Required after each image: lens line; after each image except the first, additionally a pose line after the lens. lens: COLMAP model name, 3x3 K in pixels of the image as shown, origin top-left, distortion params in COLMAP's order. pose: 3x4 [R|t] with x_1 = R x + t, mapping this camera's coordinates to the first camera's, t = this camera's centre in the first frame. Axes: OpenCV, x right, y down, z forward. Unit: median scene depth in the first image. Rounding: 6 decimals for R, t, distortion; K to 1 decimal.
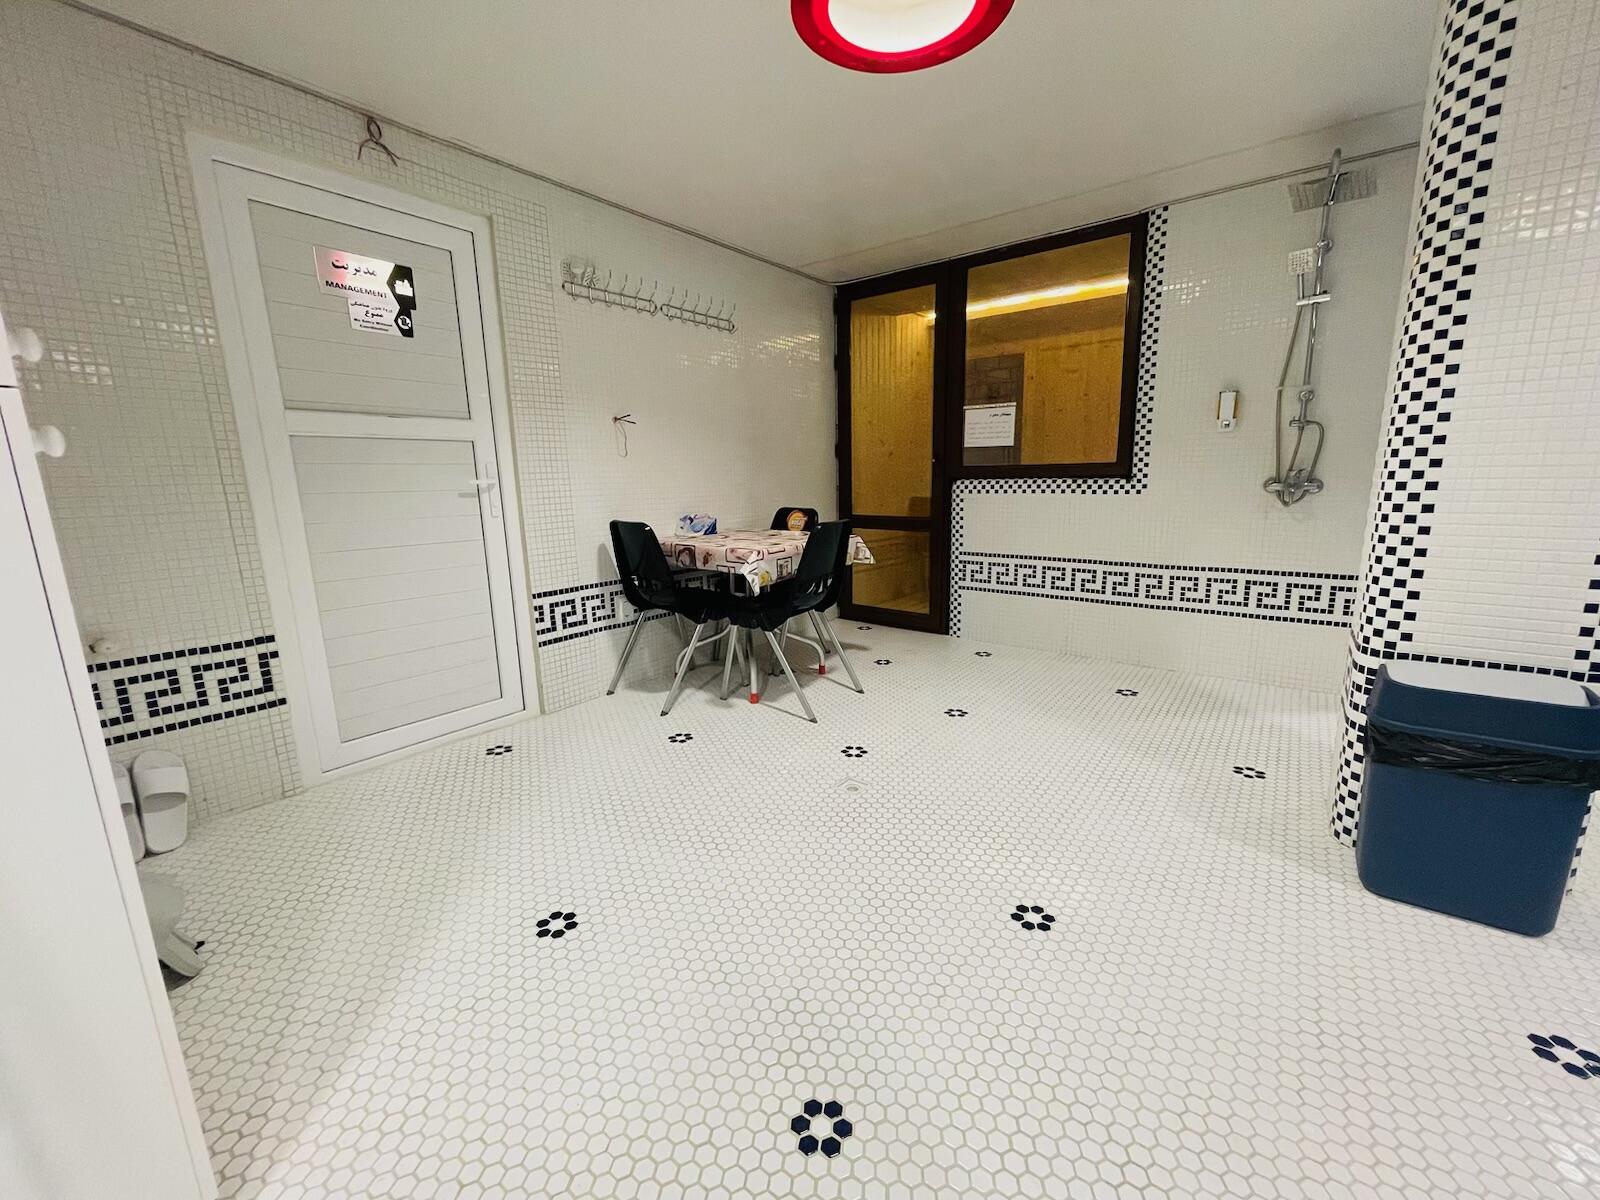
lens RADIAL K [[646.5, 0, 803.4], [0, 646.5, 601.7], [0, 0, 1]] dist [-0.000739, 0.001007]
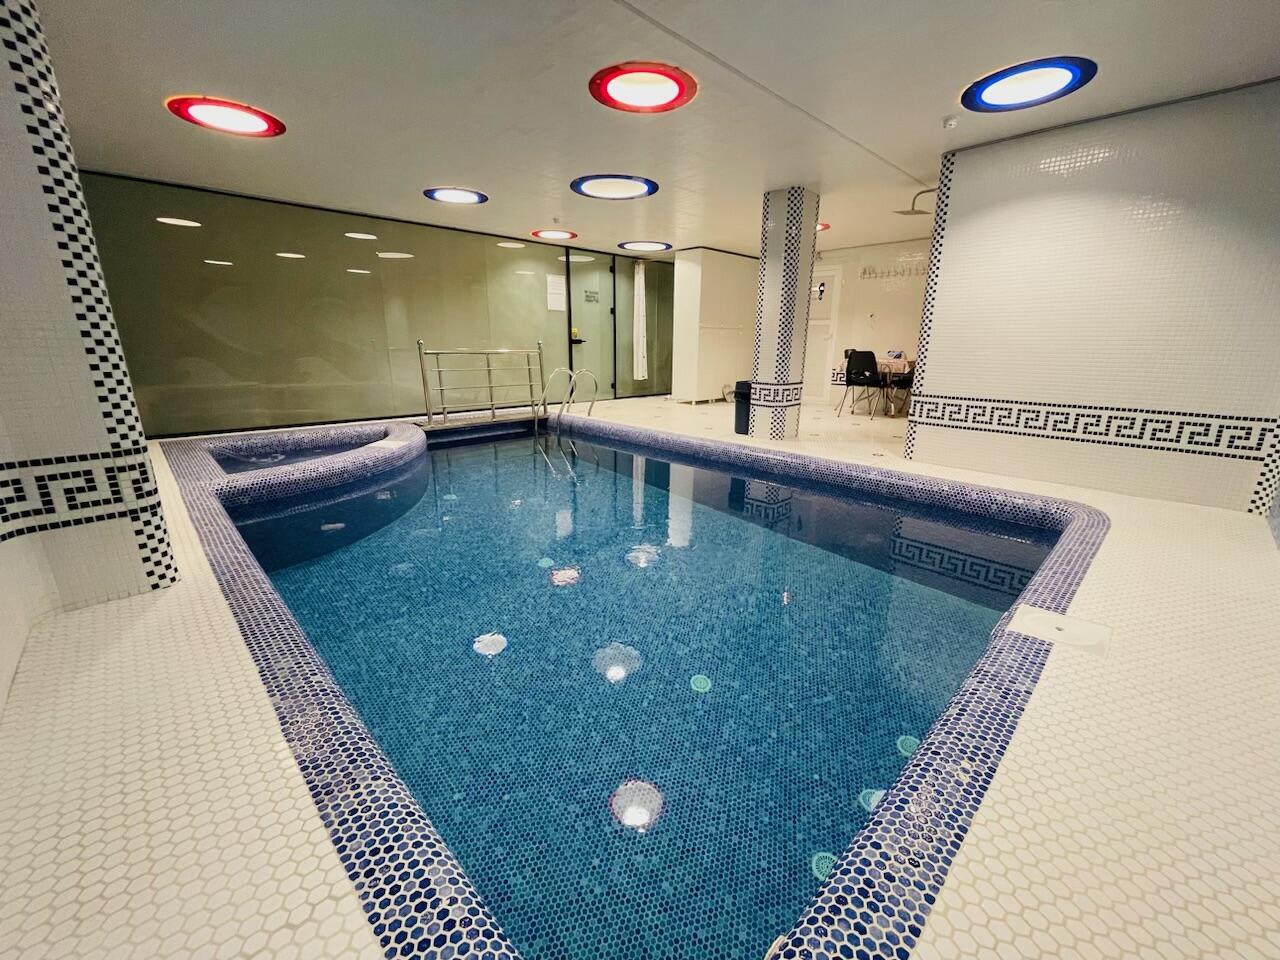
lens RADIAL K [[517.2, 0, 640.7], [0, 517.2, 477.8], [0, 0, 1]] dist [-0.000739, 0.001007]
pose [[-0.148018, 0.268546, -0.951826, 2.516741], [-0.190327, 0.936703, 0.293877, -0.082207], [0.970498, 0.224657, -0.087537, 0.358626]]
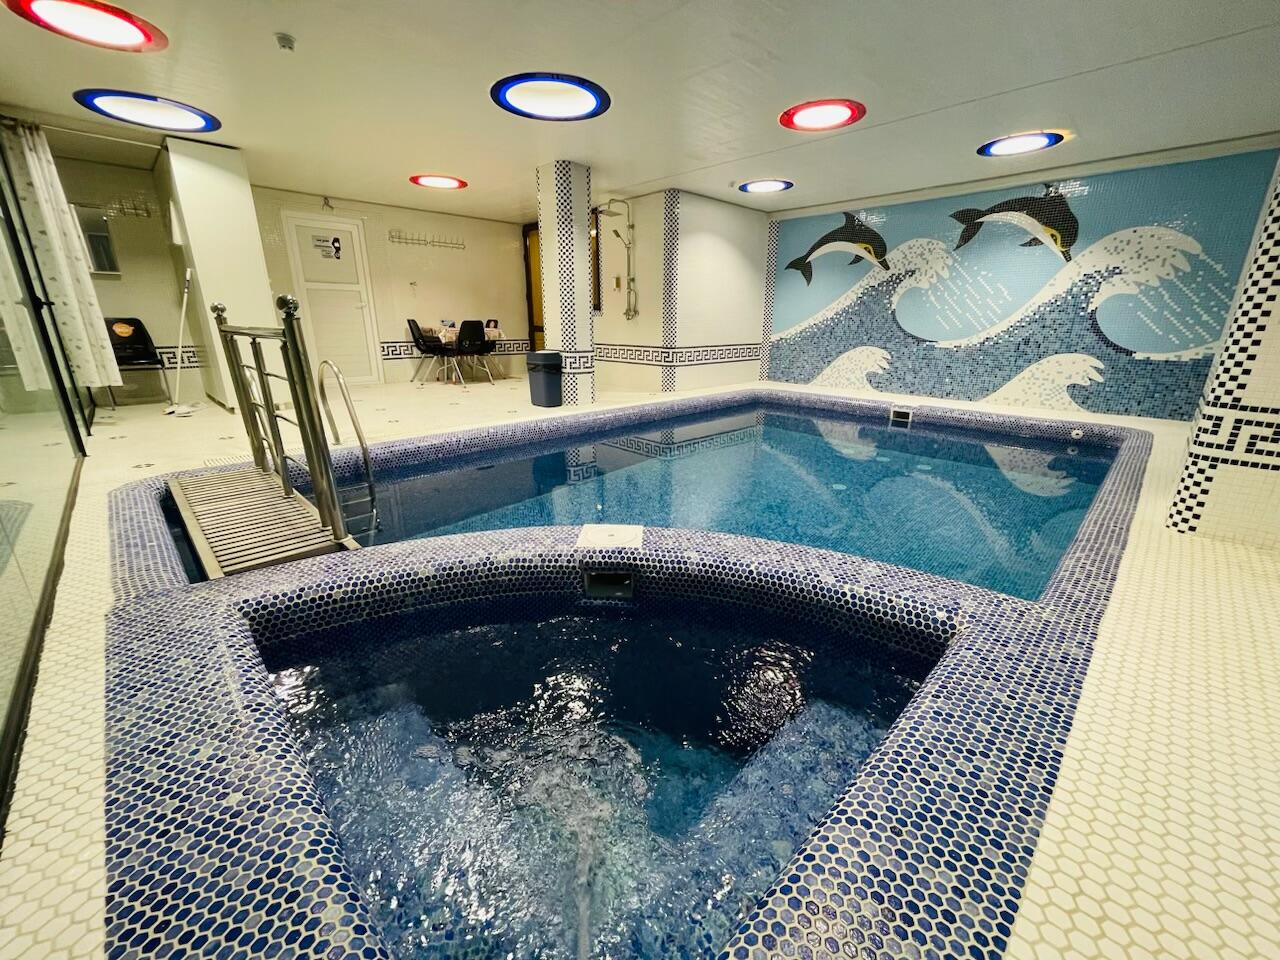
lens RADIAL K [[517.2, 0, 642.6], [0, 517.2, 483.8], [0, 0, 1]] dist [-0.000739, 0.001007]
pose [[0.989698, 0.068447, -0.125753, 1.172715], [-0.053884, 0.991814, 0.115766, 0.303779], [0.132647, -0.107797, 0.985284, -1.341881]]
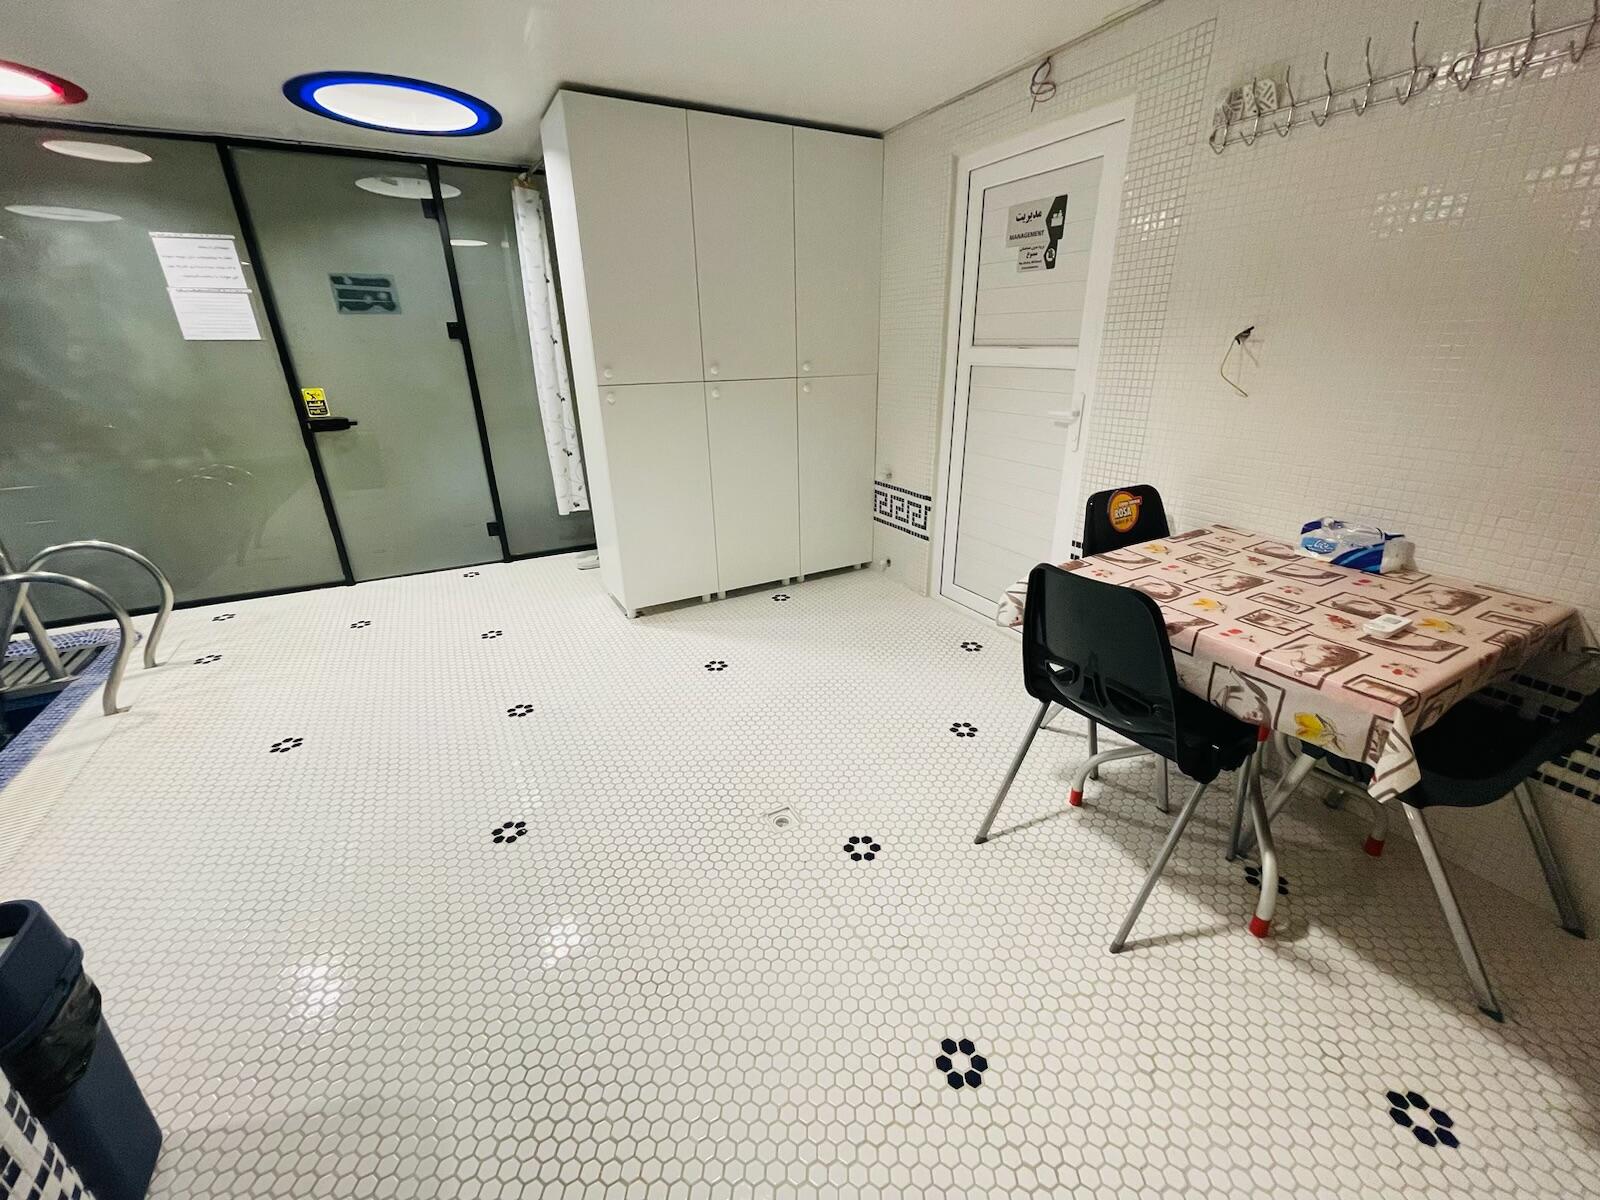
lens RADIAL K [[646.5, 0, 795.1], [0, 646.5, 596.0], [0, 0, 1]] dist [-0.000739, 0.001007]
pose [[-0.413133, 0.358329, -0.837210, 0.540358], [-0.147014, 0.881033, 0.449632, -0.294200], [0.898726, 0.308839, -0.311304, 0.937056]]
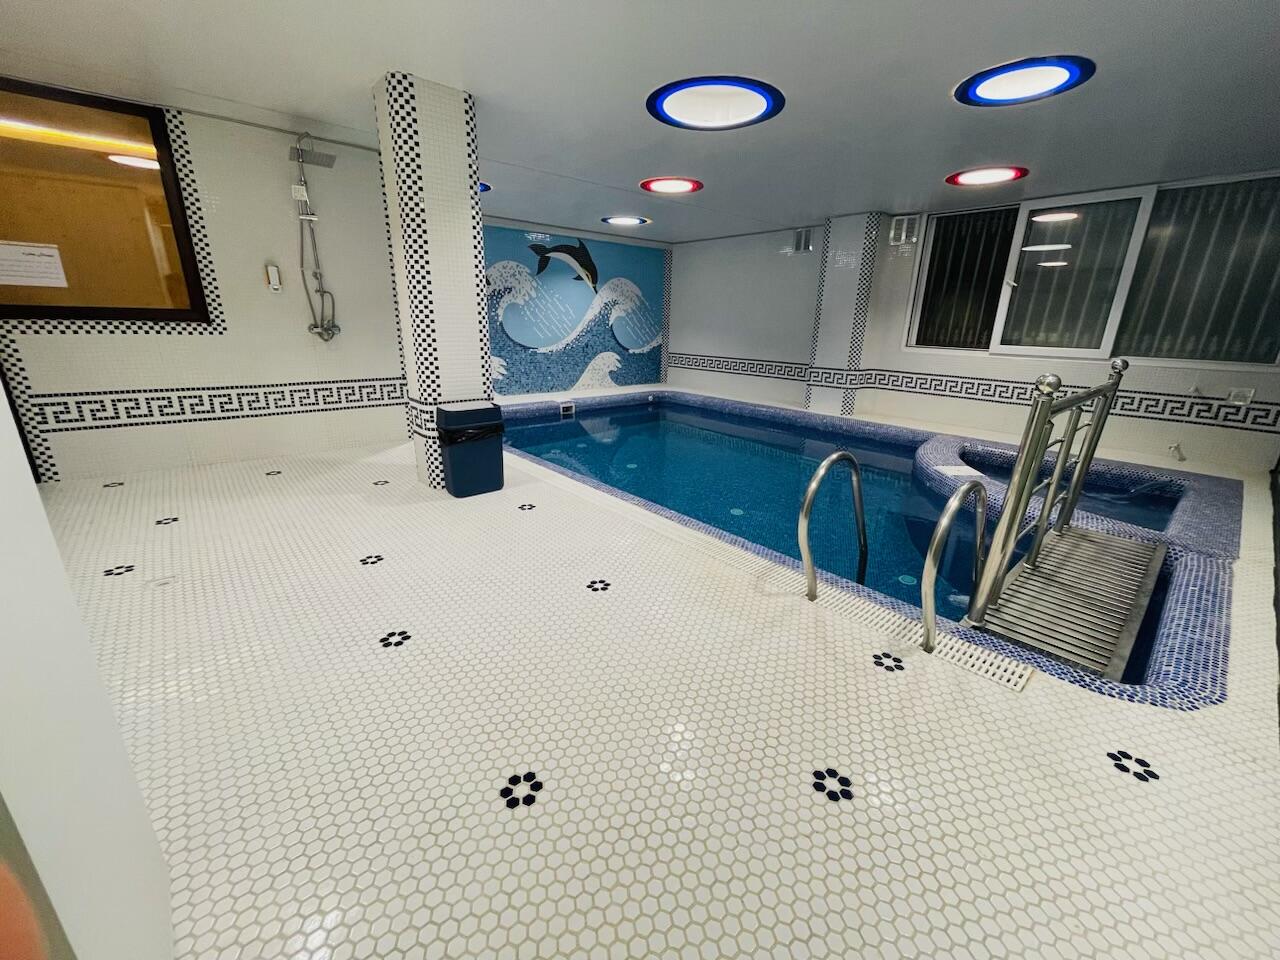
lens RADIAL K [[517.2, 0, 644.1], [0, 517.2, 485.3], [0, 0, 1]] dist [-0.000739, 0.001007]
pose [[0.196634, -0.274414, 0.941293, -0.490513], [0.161047, 0.956036, 0.245069, 0.015611], [-0.967160, 0.103404, 0.232182, -0.094097]]
